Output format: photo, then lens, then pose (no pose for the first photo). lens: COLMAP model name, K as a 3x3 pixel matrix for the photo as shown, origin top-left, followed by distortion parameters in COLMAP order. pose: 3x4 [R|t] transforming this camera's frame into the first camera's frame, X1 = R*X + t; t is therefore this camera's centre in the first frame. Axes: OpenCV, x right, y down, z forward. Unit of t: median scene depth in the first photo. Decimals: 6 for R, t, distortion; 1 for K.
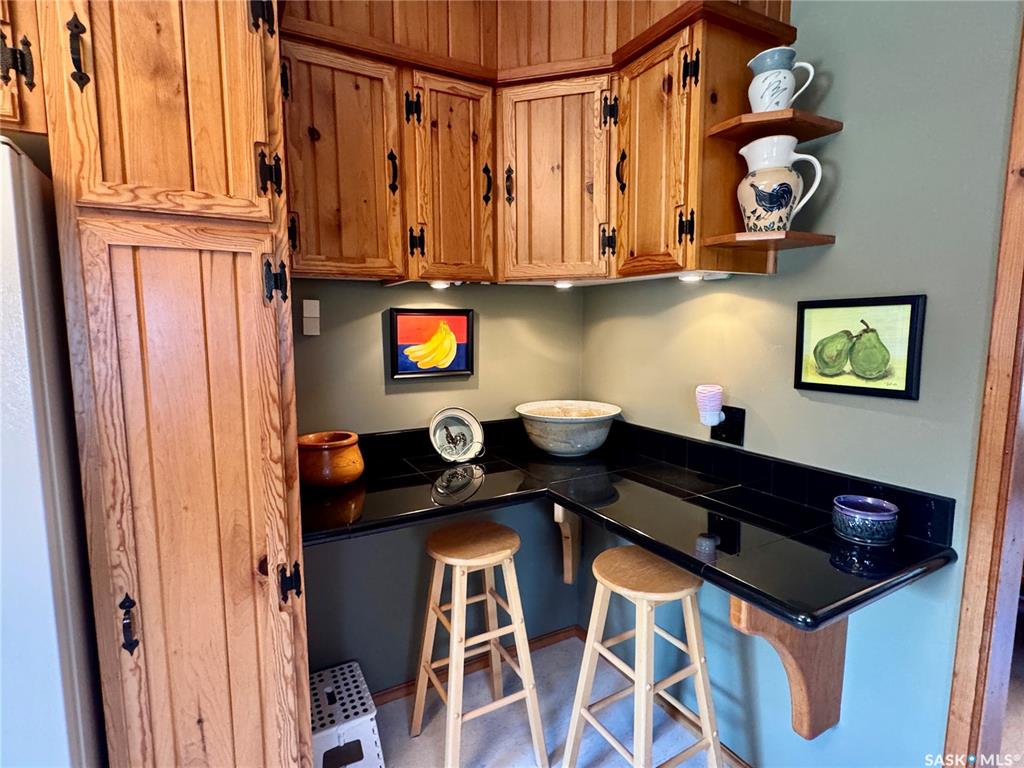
lens RADIAL K [[519.7, 0, 511.6], [0, 519.7, 384.5], [0, 0, 1]] dist [-0.003761, 0.002104]
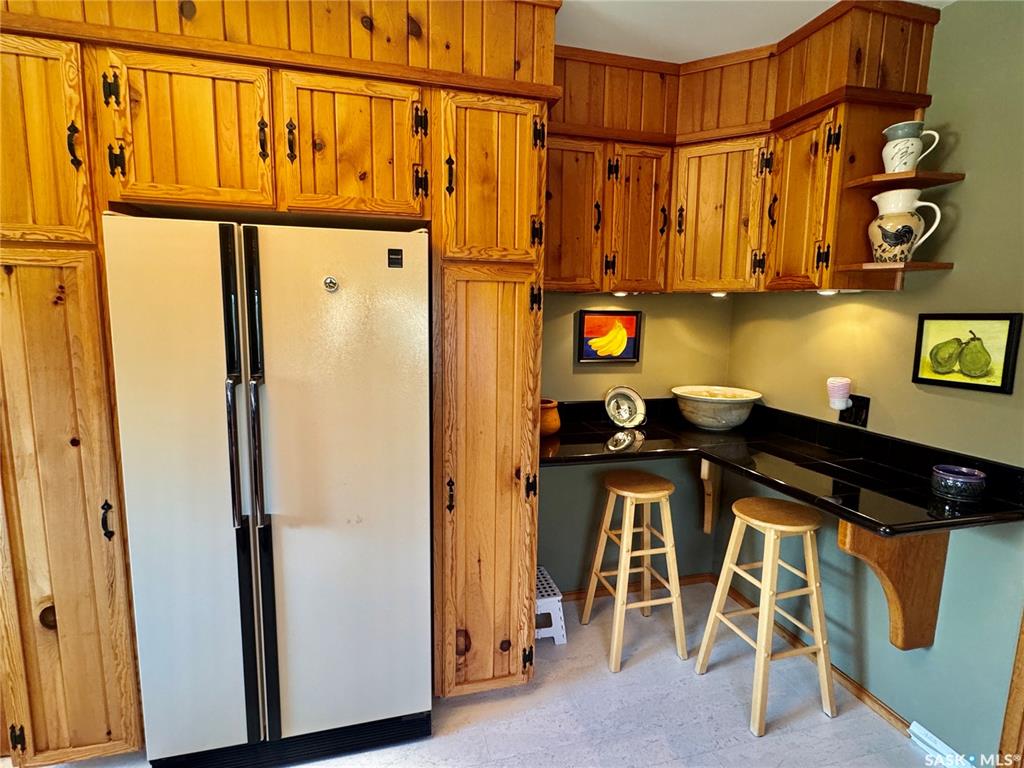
lens RADIAL K [[519.7, 0, 509.0], [0, 519.7, 383.8], [0, 0, 1]] dist [-0.003761, 0.002104]
pose [[0.968409, 0.050306, -0.244241, -0.095620], [-0.044921, 0.998610, 0.027573, 0.019911], [0.245288, -0.015730, 0.969323, -0.459911]]
